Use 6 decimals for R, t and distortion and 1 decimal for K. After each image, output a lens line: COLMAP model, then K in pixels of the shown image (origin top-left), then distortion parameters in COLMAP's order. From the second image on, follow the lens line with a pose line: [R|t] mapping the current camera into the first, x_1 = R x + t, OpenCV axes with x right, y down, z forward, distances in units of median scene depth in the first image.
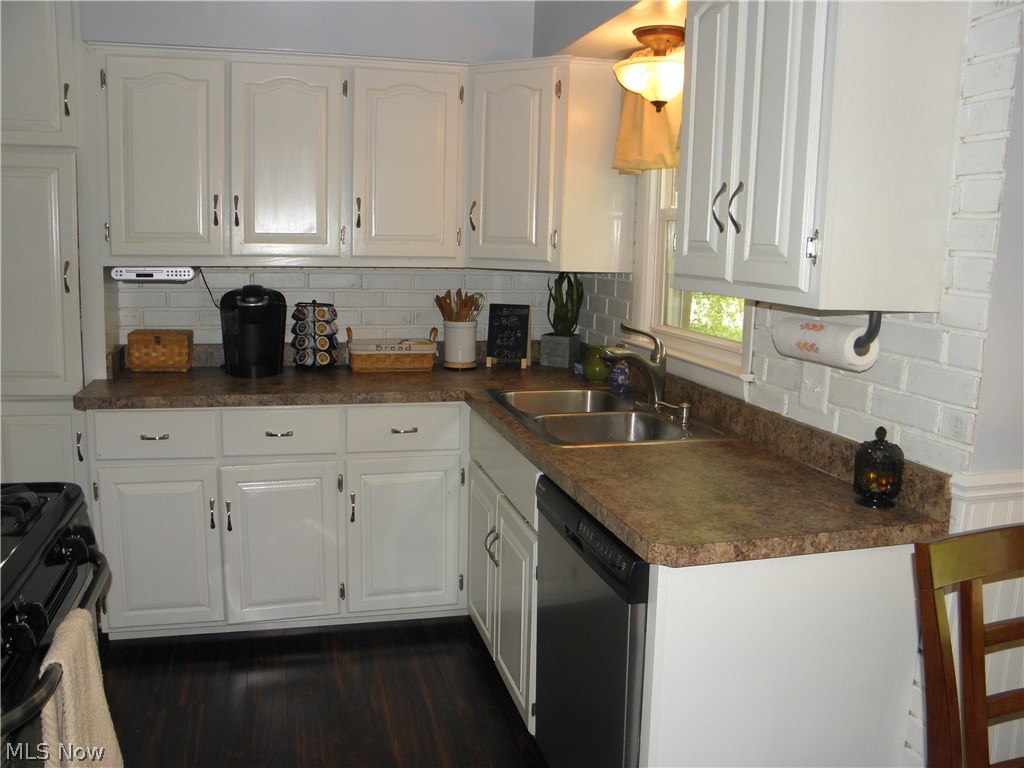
lens RADIAL K [[842.6, 0, 511.8], [0, 842.6, 375.2], [0, 0, 1]] dist [-0.141028, 0.041024]
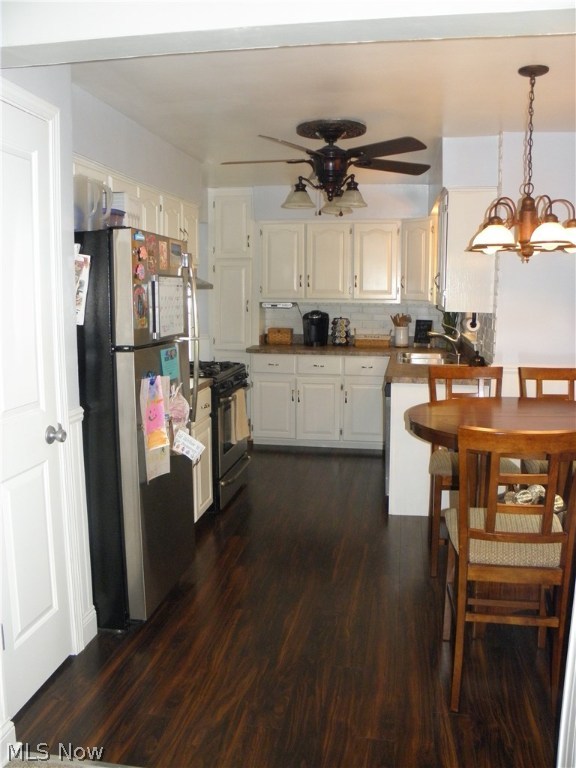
lens RADIAL K [[632.0, 0, 287.2], [0, 632.0, 385.6], [0, 0, 1]] dist [-0.141028, 0.041024]
pose [[0.904027, 0.046194, -0.424971, 0.438338], [-0.050021, 0.998746, 0.002155, 0.121227], [0.424538, 0.019309, 0.905204, -0.770898]]
